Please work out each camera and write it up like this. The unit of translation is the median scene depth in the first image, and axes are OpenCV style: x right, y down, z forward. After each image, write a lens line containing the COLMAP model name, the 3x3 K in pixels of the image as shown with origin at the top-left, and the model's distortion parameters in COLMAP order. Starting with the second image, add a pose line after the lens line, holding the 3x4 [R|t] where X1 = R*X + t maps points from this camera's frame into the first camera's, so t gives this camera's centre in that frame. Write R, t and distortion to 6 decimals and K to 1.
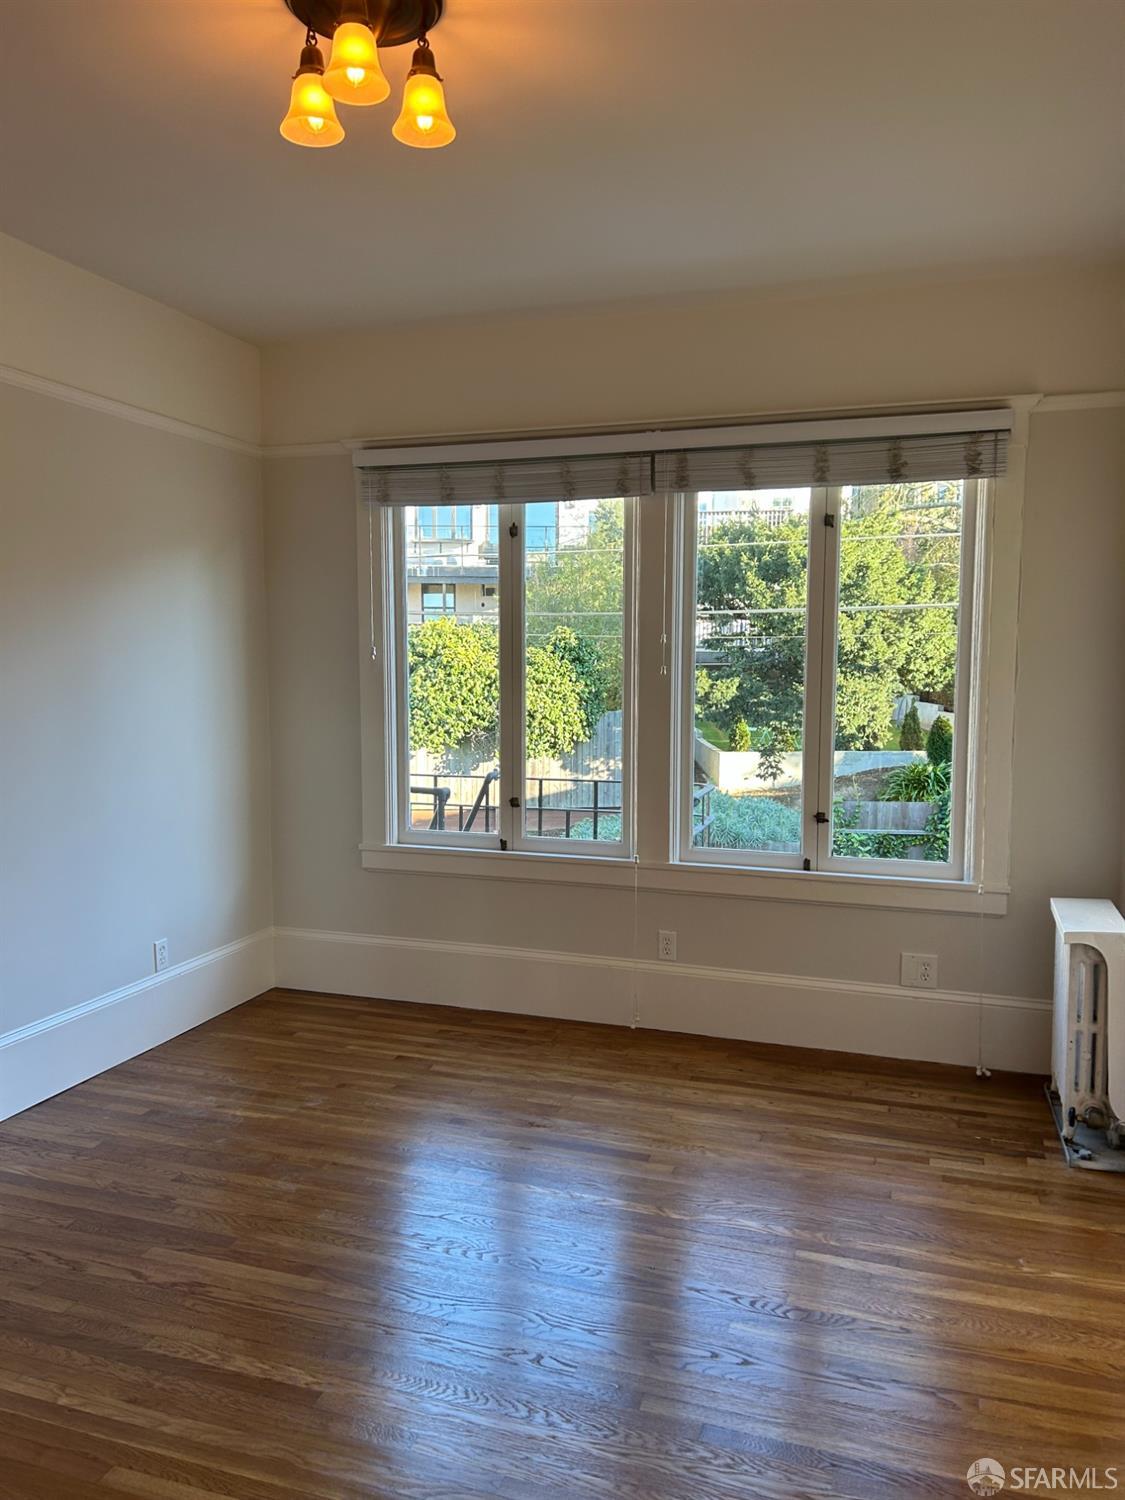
lens RADIAL K [[1142.2, 0, 554.8], [0, 1142.2, 752.1], [0, 0, 1]] dist [0.068300, -0.068859]
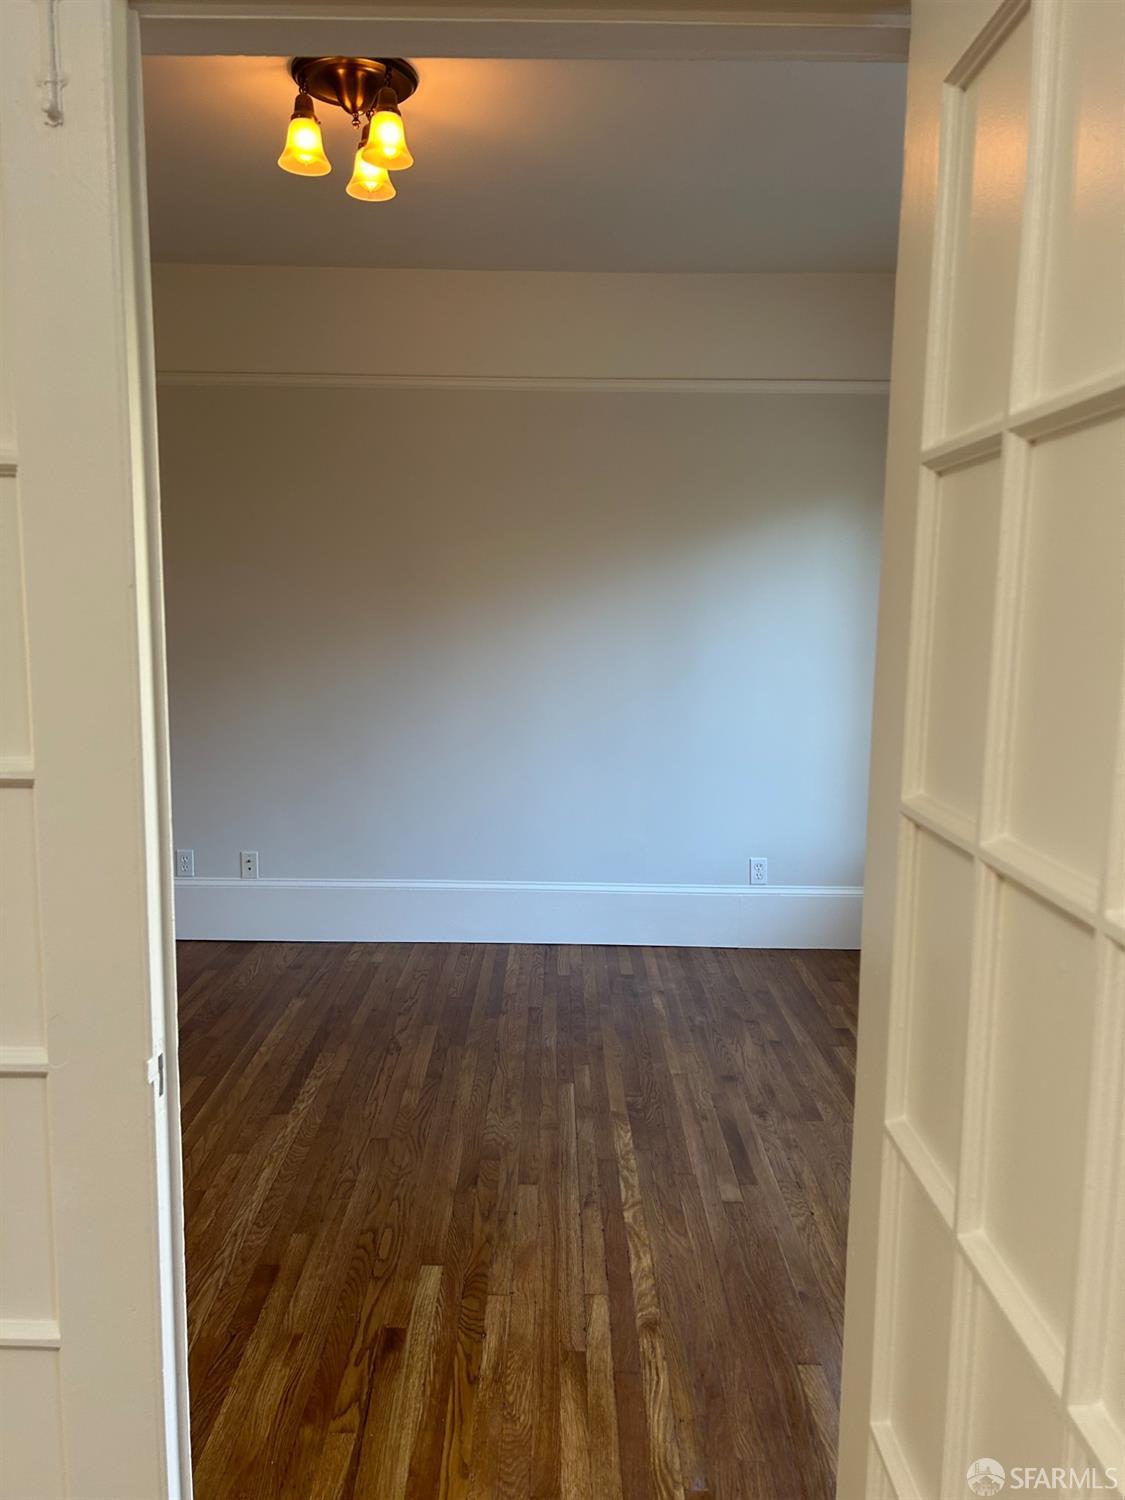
lens RADIAL K [[1142.2, 0, 556.2], [0, 1142.2, 753.7], [0, 0, 1]] dist [0.068300, -0.068859]
pose [[0.308920, 0.122448, -0.943173, 0.781943], [-0.089629, 0.991012, 0.099302, -0.037462], [0.946855, 0.053859, 0.317118, 0.555551]]
